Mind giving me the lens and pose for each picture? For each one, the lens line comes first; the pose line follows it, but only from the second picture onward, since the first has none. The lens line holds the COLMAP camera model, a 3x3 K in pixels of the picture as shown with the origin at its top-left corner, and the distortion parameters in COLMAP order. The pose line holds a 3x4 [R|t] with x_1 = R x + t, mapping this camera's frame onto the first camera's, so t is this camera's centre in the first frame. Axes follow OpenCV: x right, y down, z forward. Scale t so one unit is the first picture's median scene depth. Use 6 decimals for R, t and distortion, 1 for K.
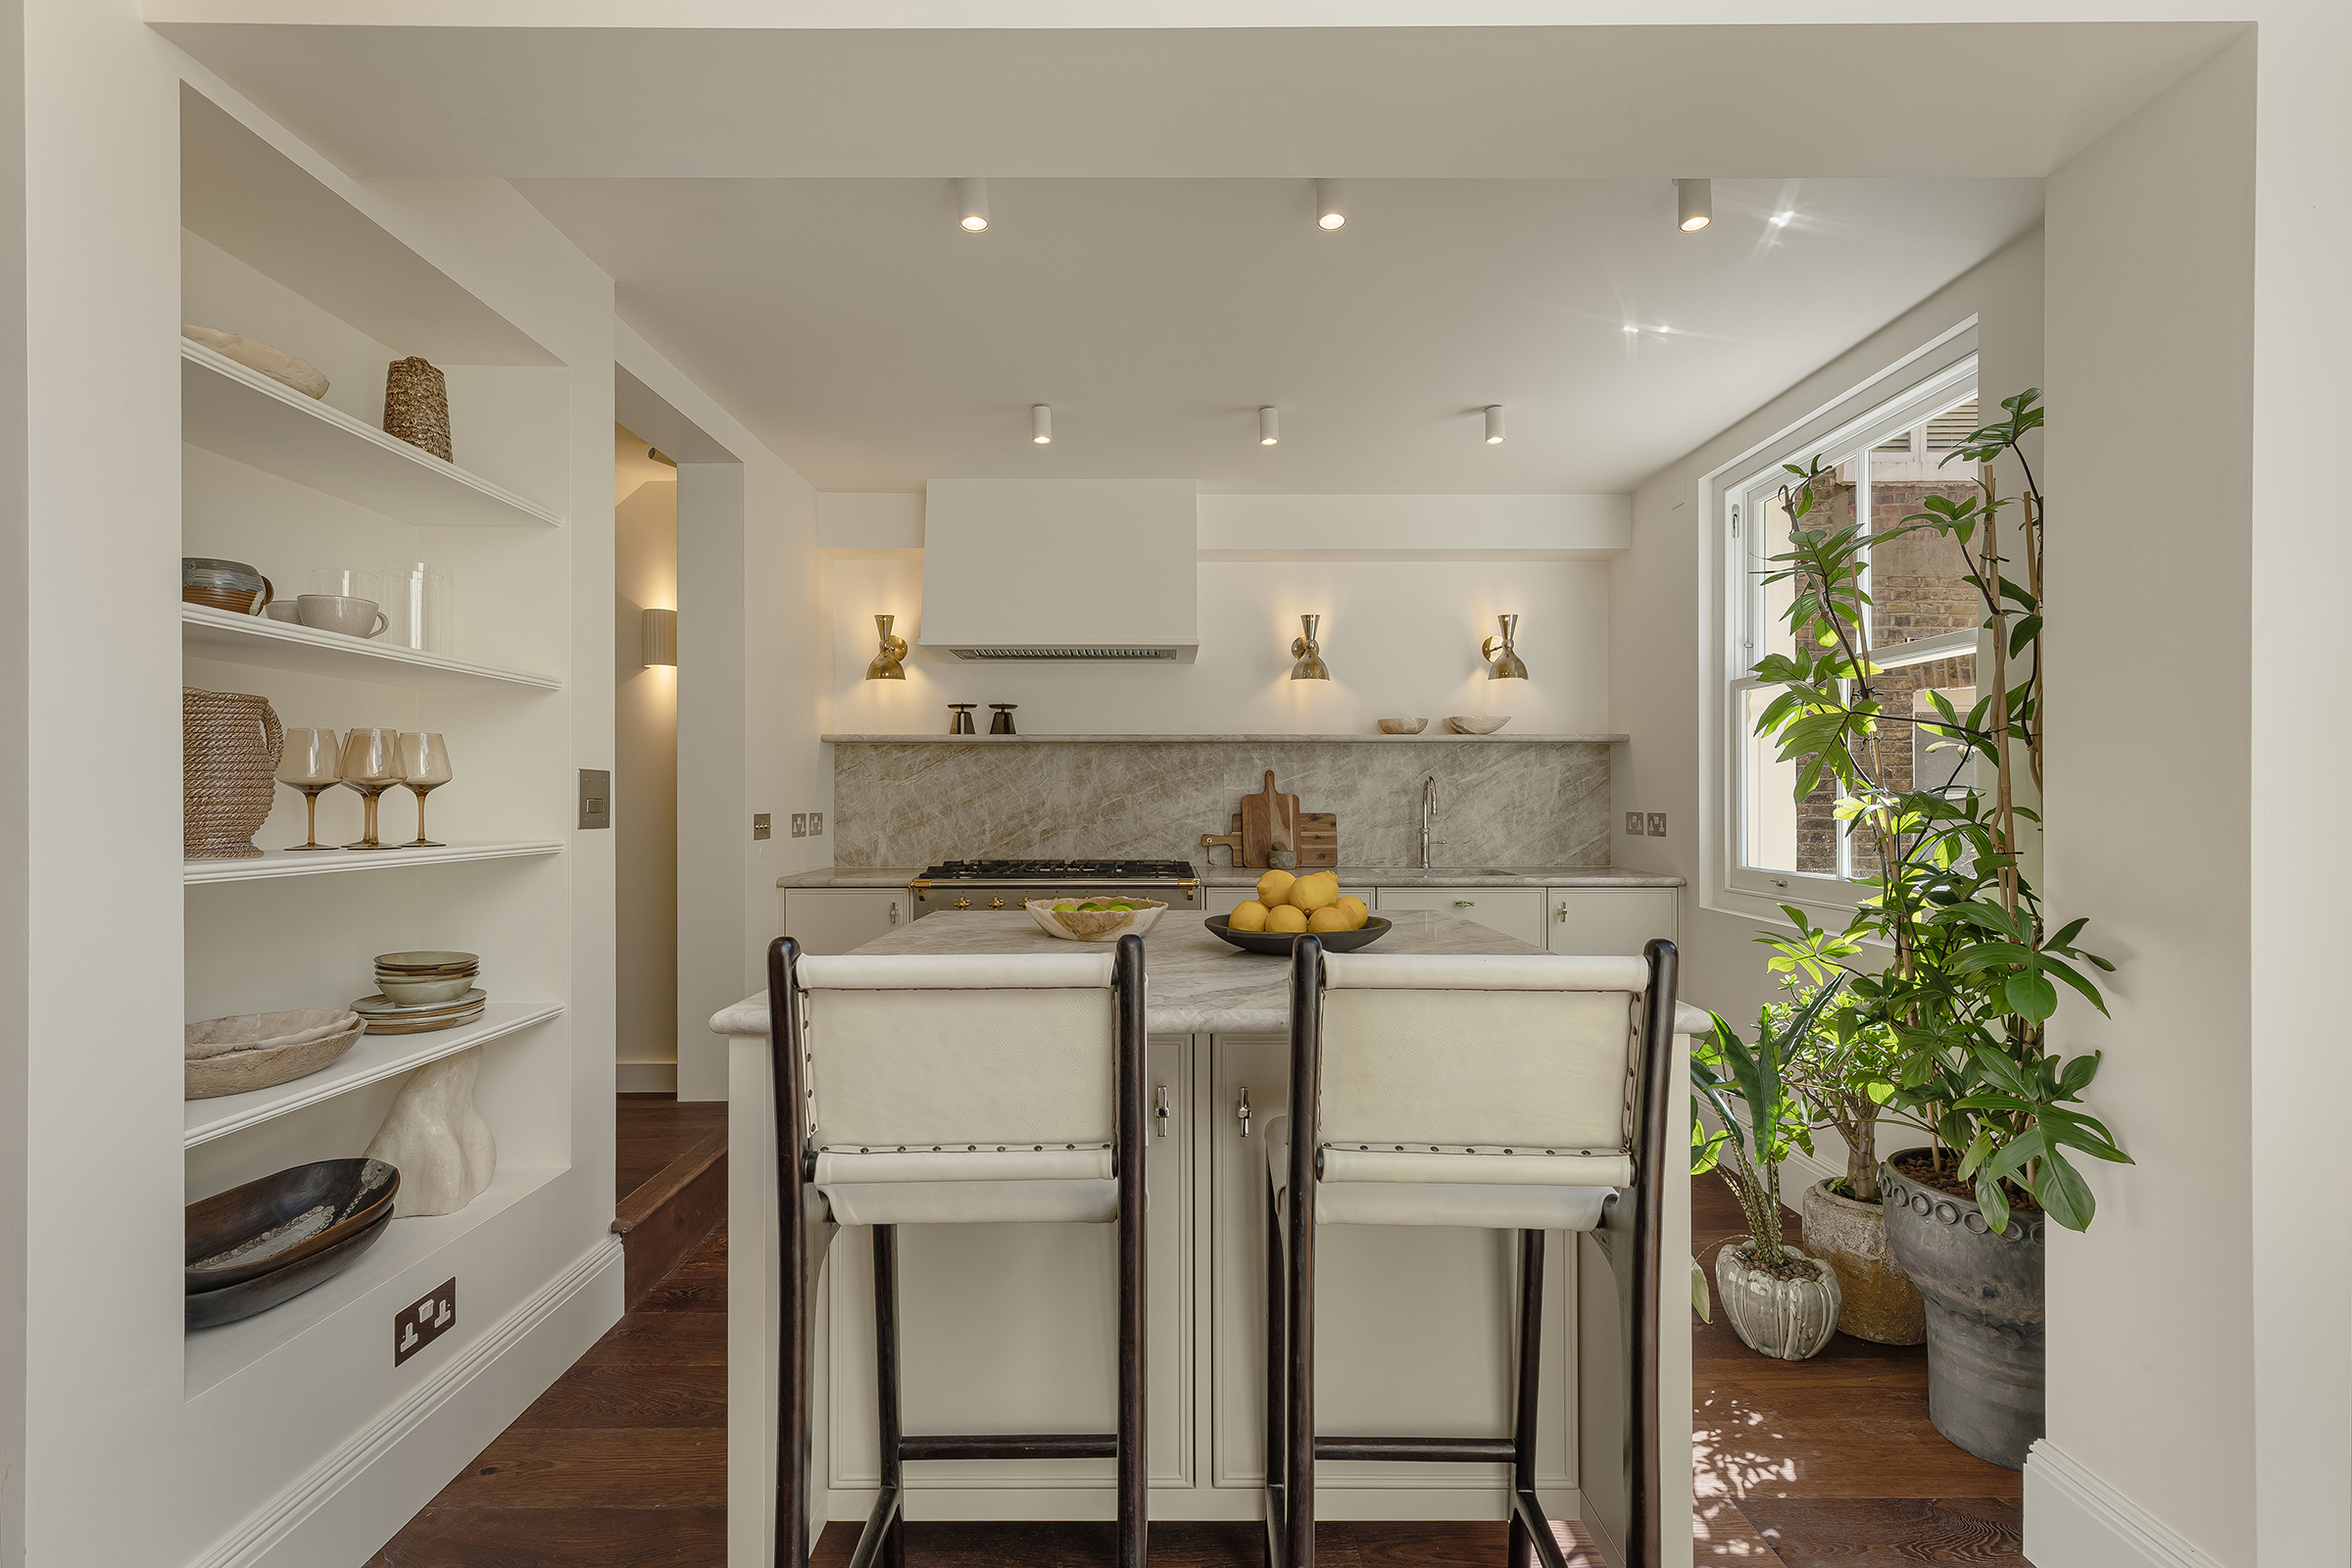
lens RADIAL K [[1045.9, 0, 1167.7], [0, 1045.9, 786.4], [0, 0, 1]] dist [-0.003640, 0.001814]
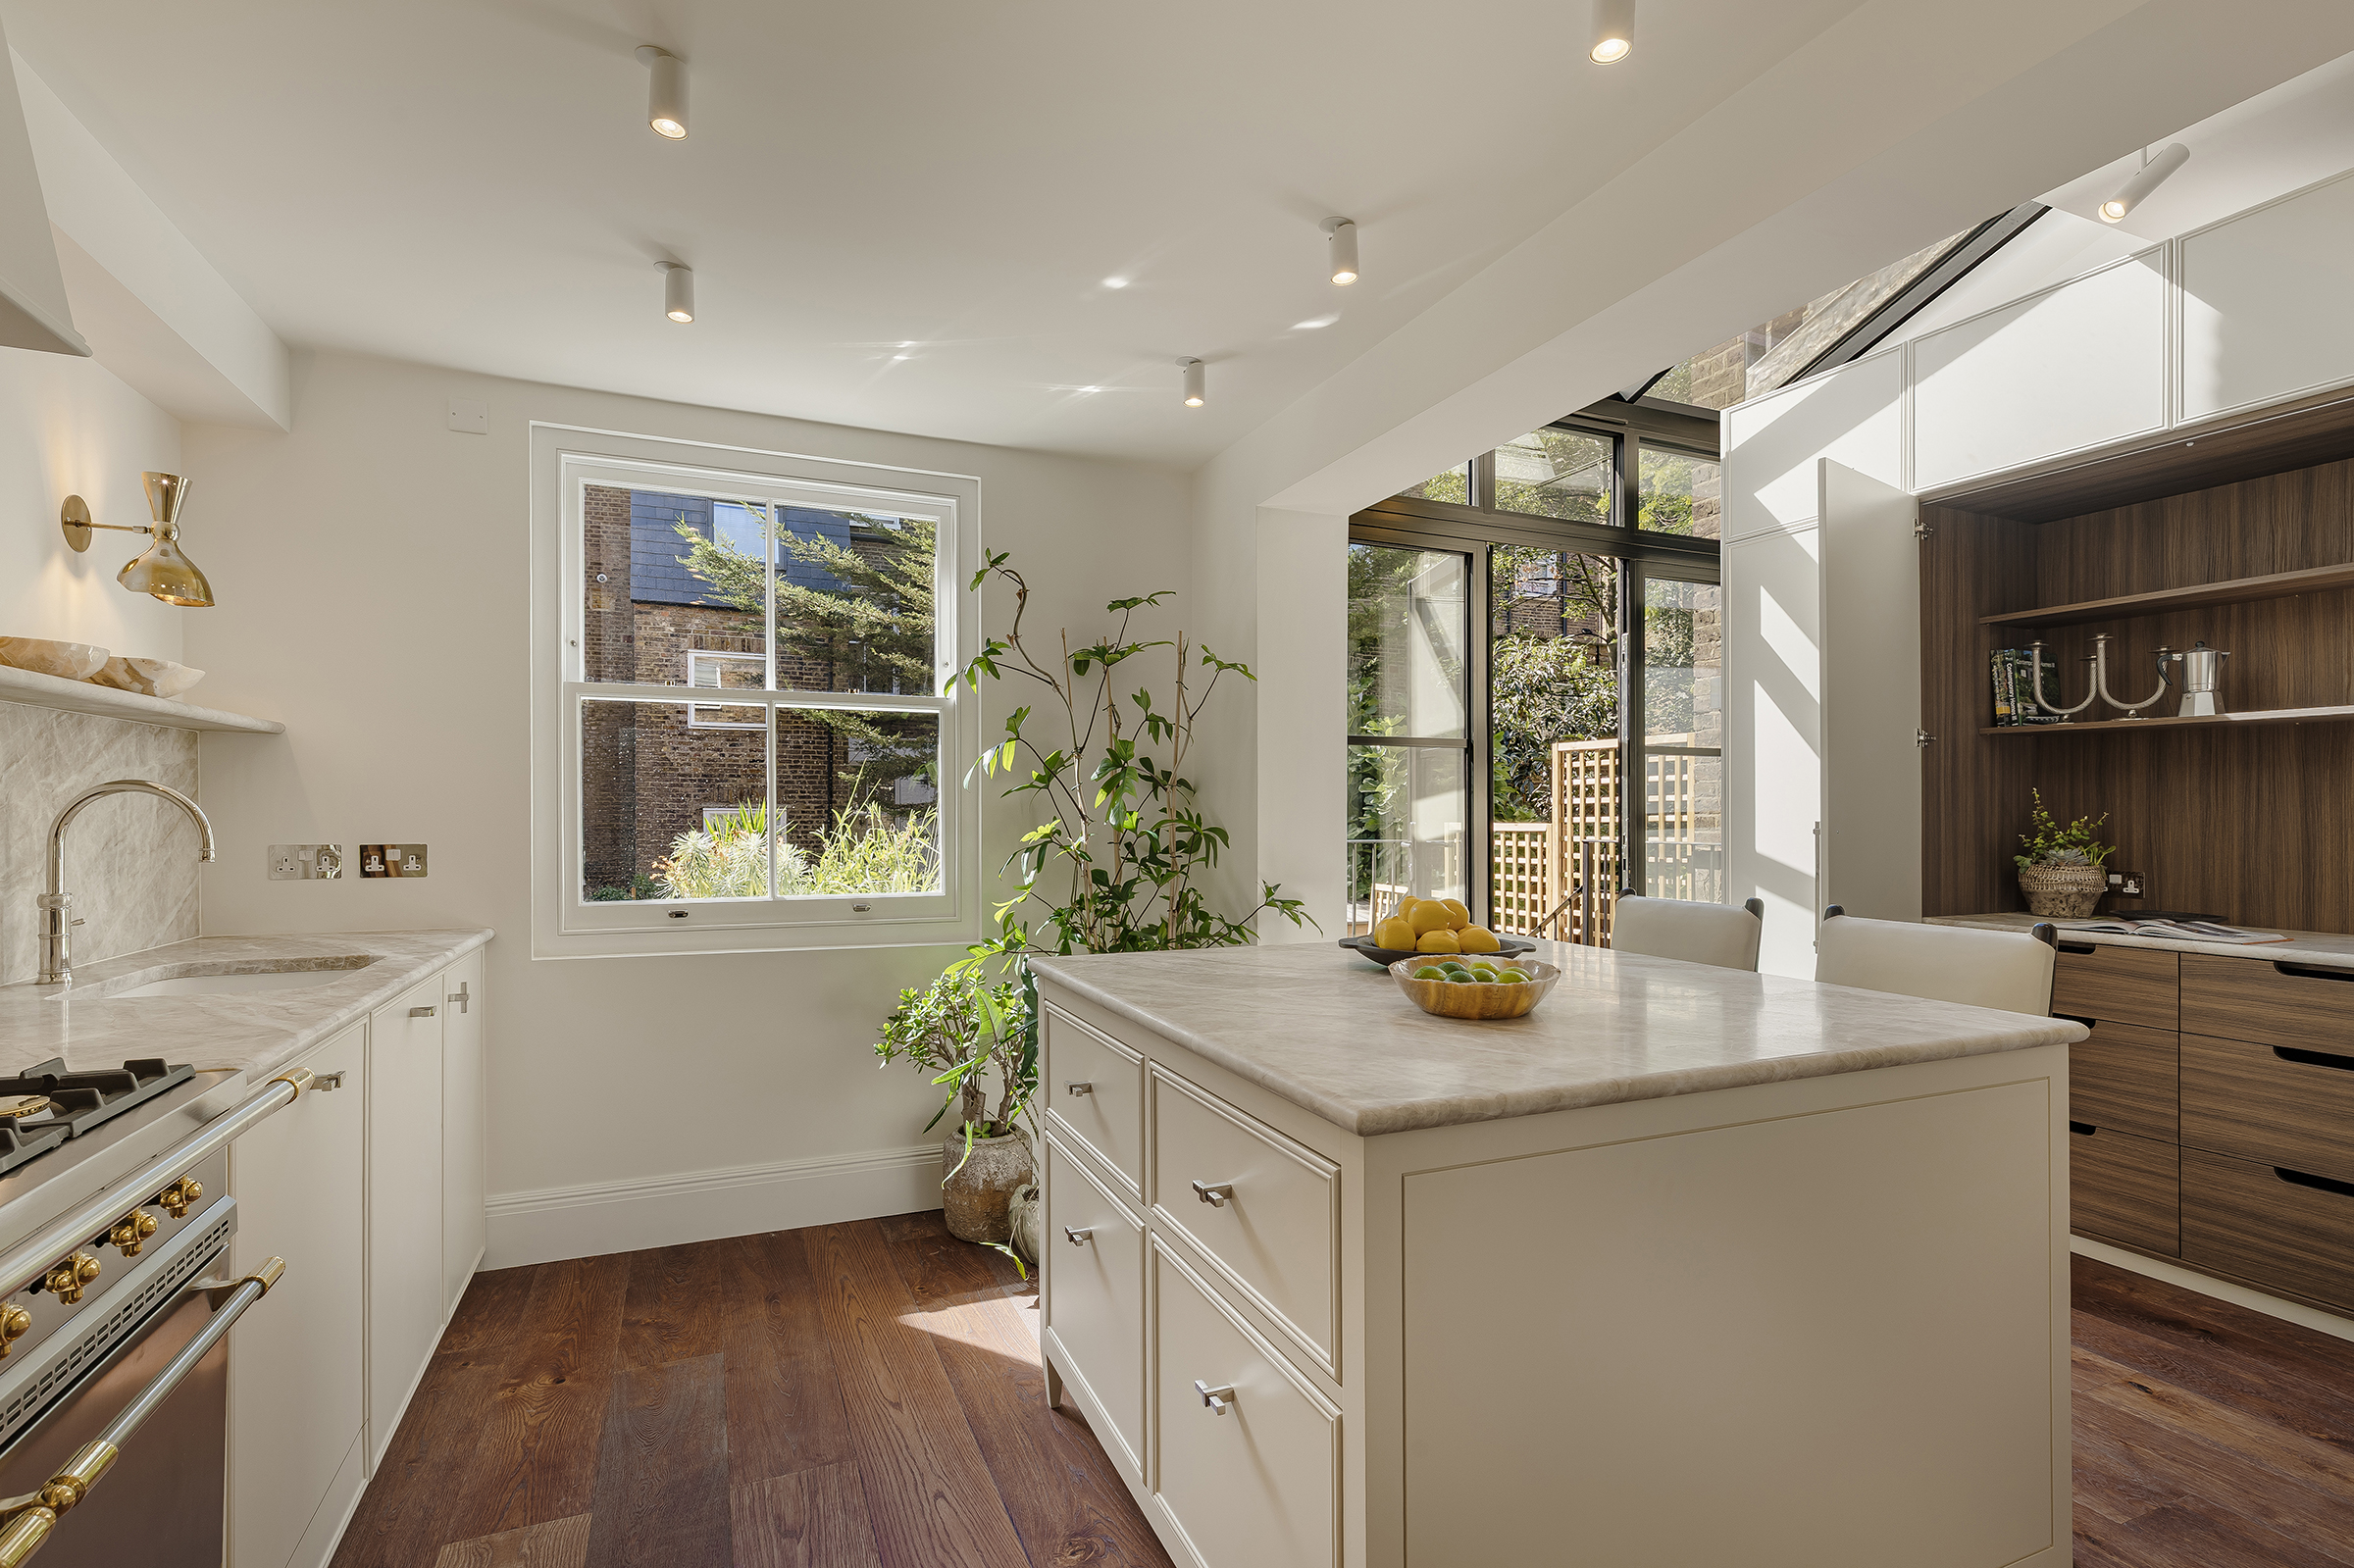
lens RADIAL K [[1046.7, 0, 1123.6], [0, 1046.7, 809.1], [0, 0, 1]] dist [-0.003640, 0.001814]
pose [[-0.356782, 0.002603, 0.934184, -0.344170], [-0.013741, 0.999873, -0.008034, 0.000855], [-0.934086, -0.015703, -0.356701, 0.742339]]
